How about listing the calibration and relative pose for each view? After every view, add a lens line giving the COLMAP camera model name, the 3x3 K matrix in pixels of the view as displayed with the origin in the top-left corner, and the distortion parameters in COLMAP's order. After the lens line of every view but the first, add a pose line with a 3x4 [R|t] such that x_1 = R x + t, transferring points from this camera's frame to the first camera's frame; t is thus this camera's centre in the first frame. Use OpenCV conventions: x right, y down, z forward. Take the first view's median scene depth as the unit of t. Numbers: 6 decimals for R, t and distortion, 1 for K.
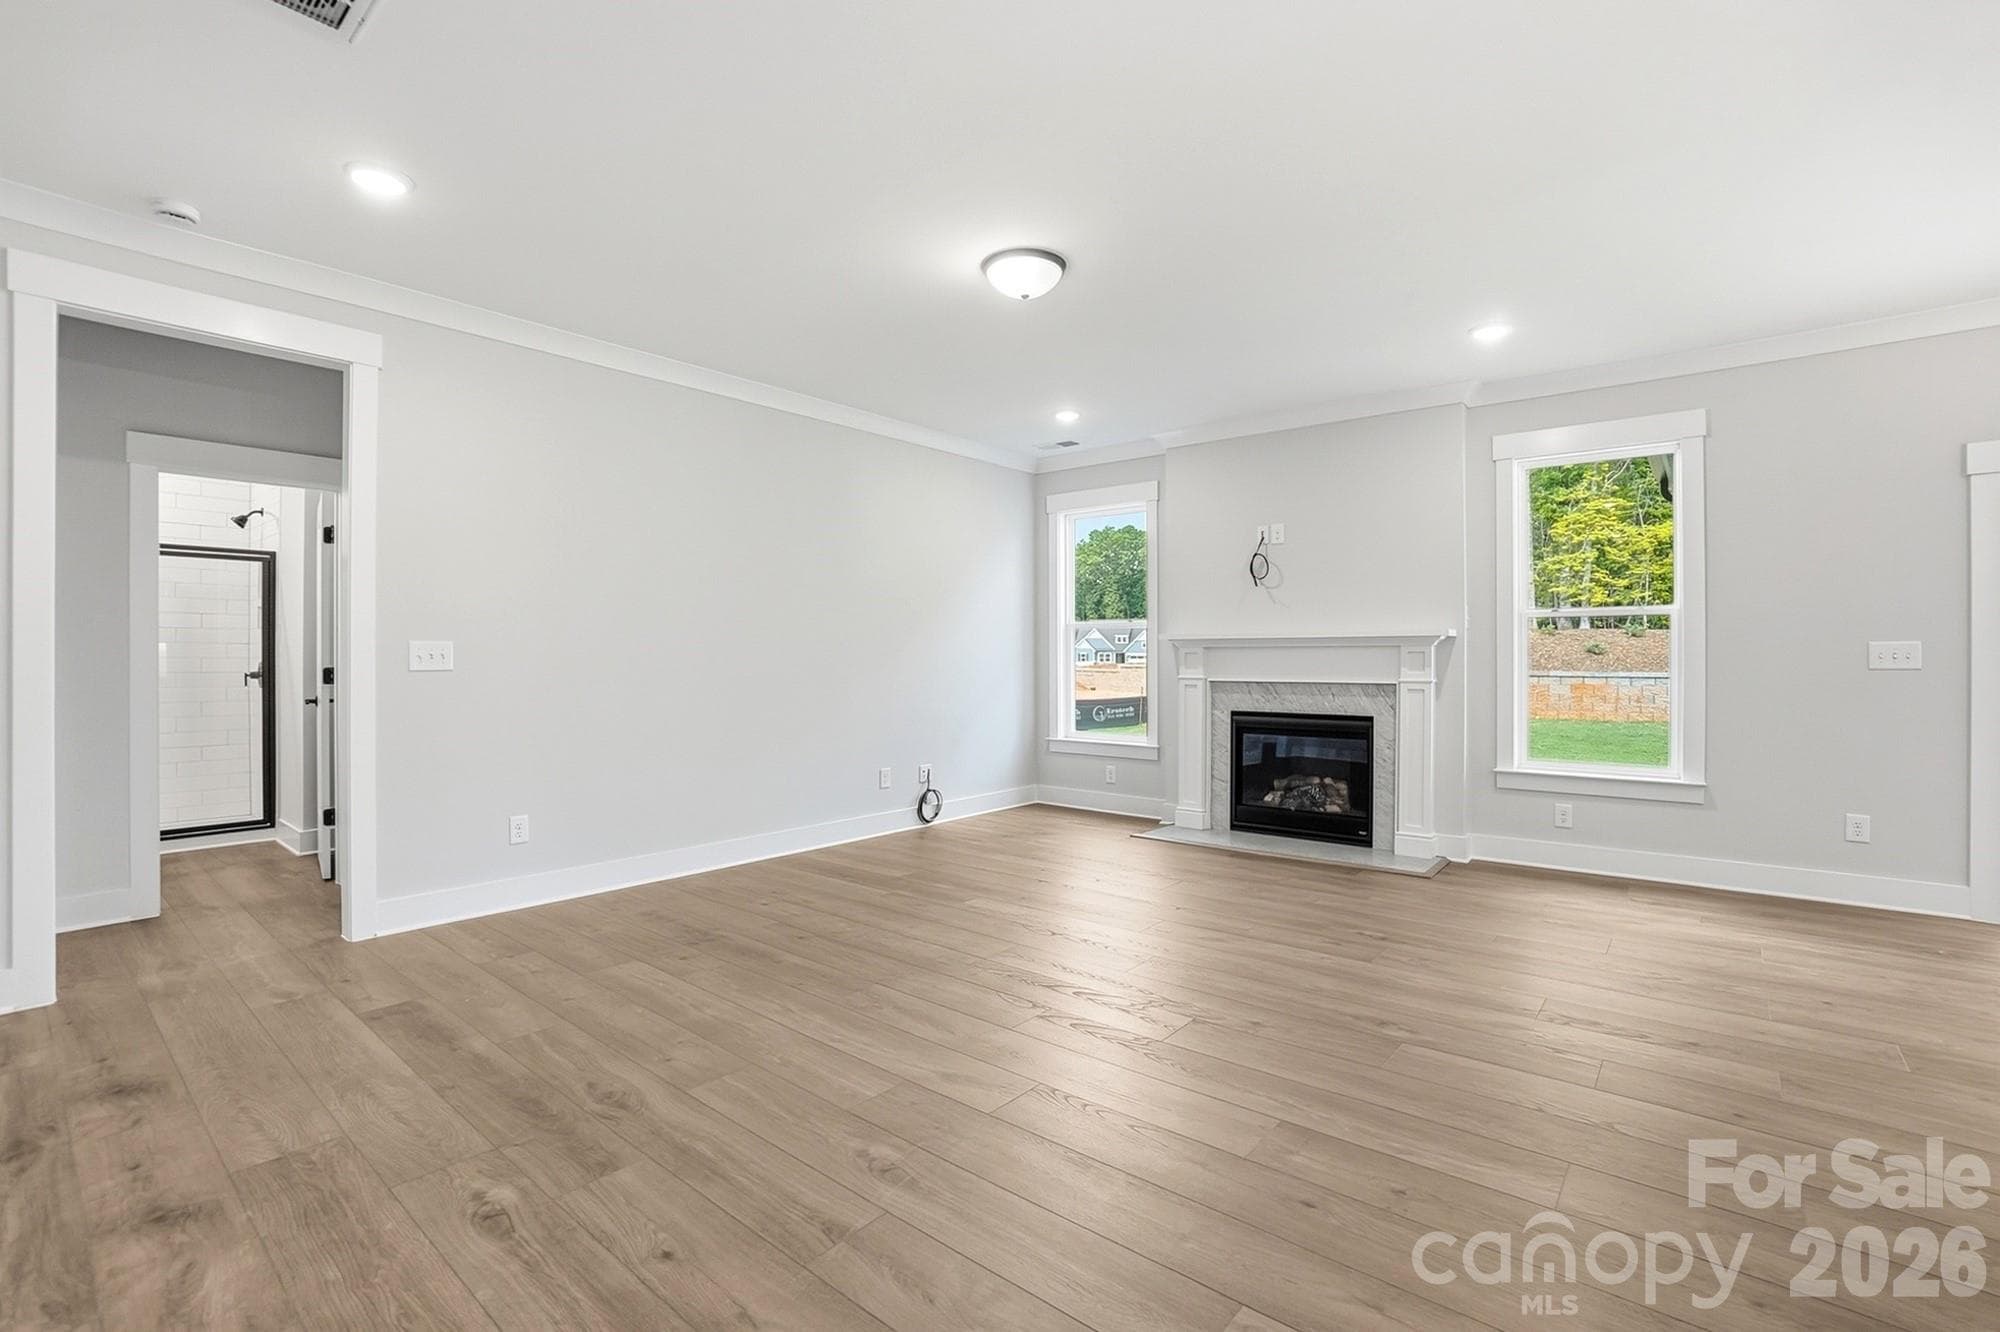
lens RADIAL K [[903.5, 0, 996.3], [0, 903.5, 662.1], [0, 0, 1]] dist [-0.037037, 0.000464]
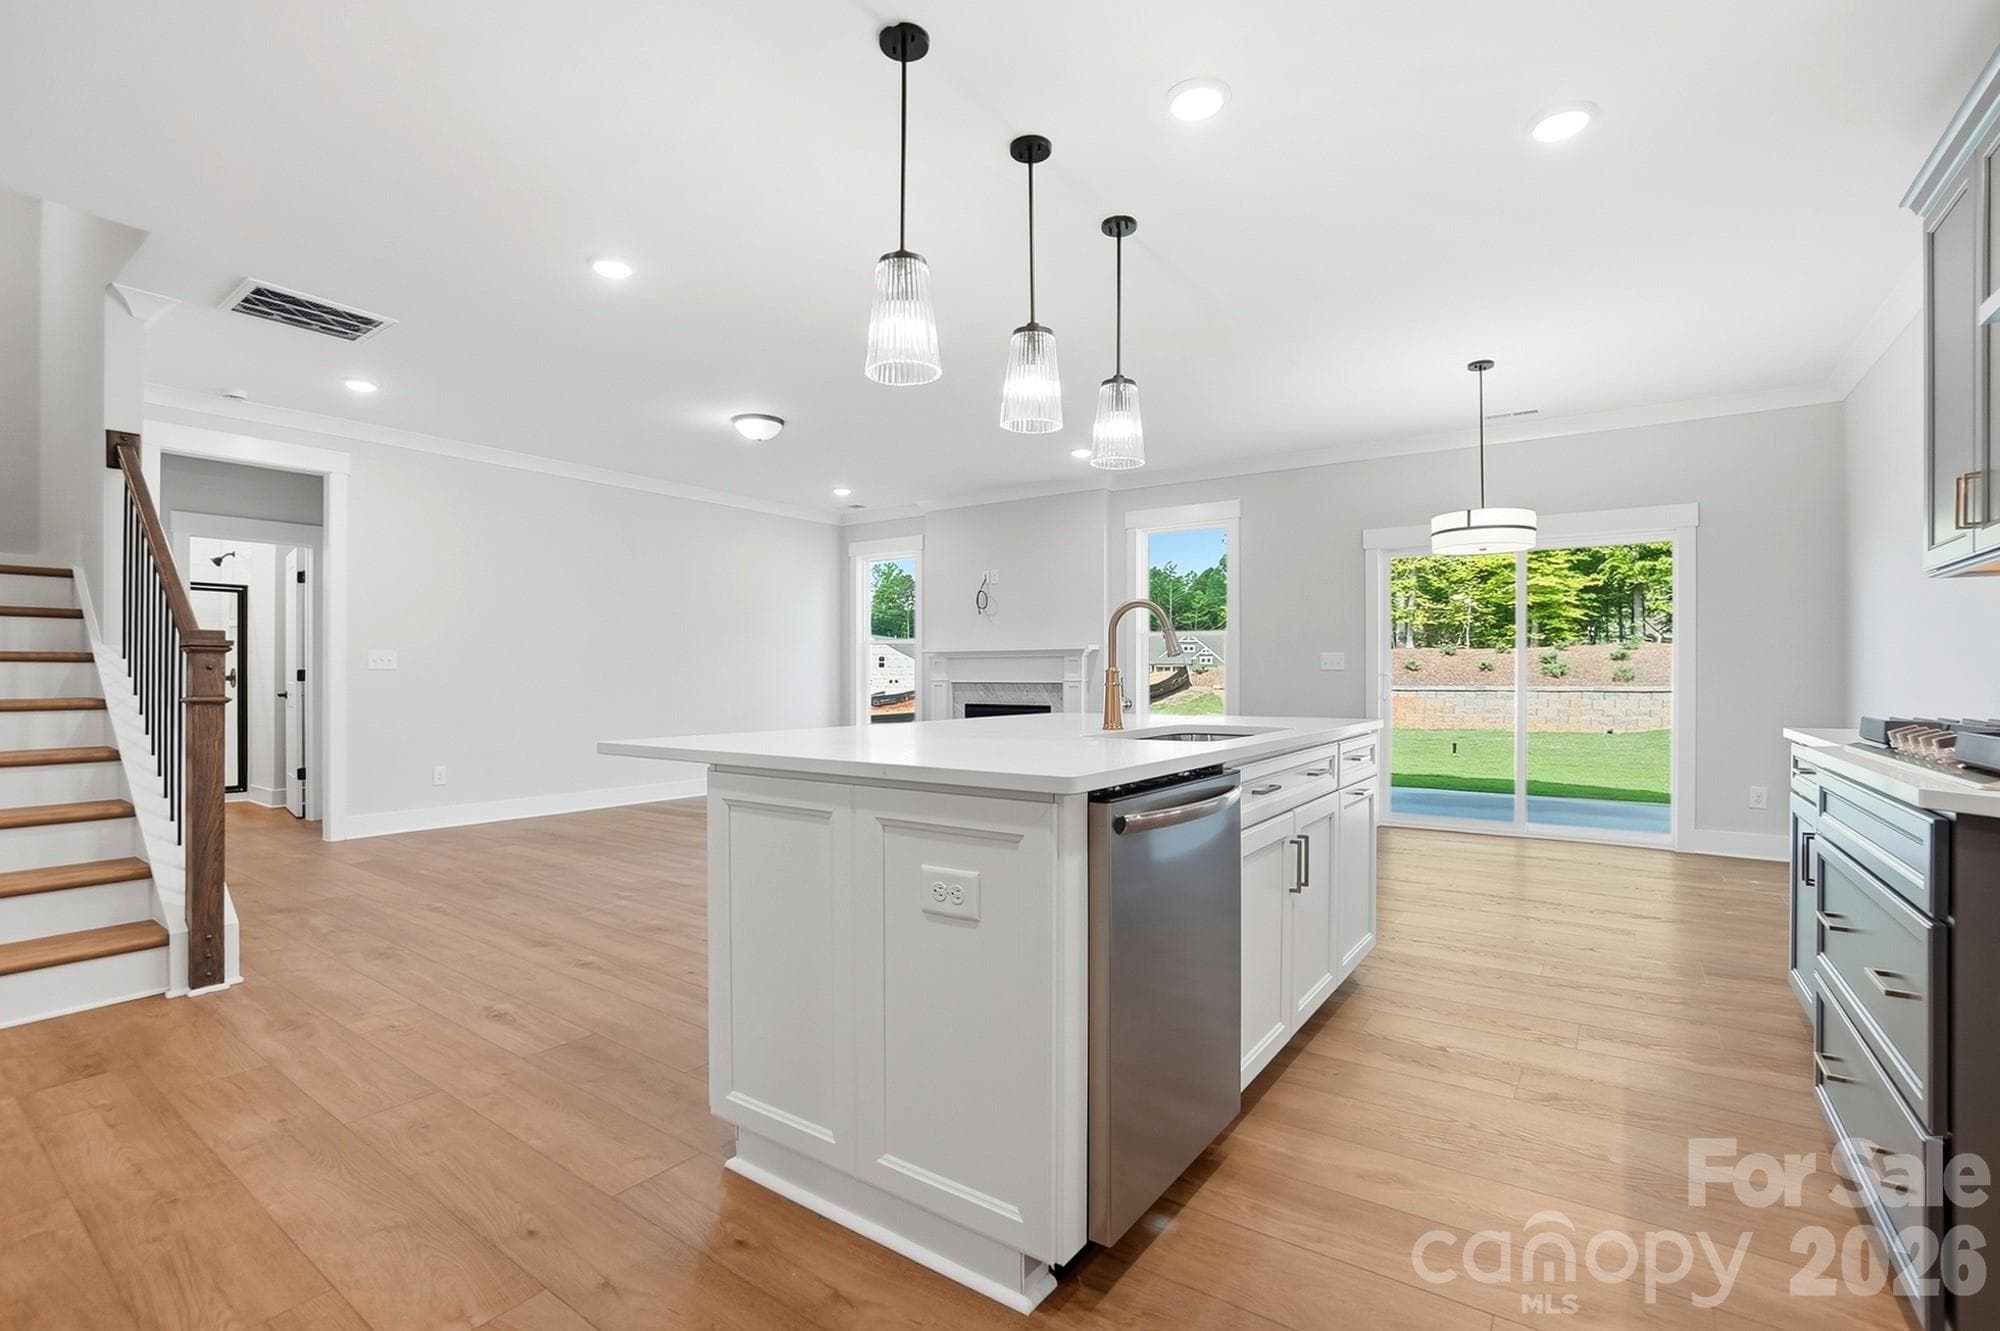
lens RADIAL K [[920.8, 0, 999.2], [0, 920.8, 684.7], [0, 0, 1]] dist [-0.045204, 0.000298]
pose [[0.996594, -0.000488, 0.082463, 0.212836], [0.000199, 0.999994, 0.003522, 0.021642], [-0.082464, -0.003493, 0.996588, -0.453897]]
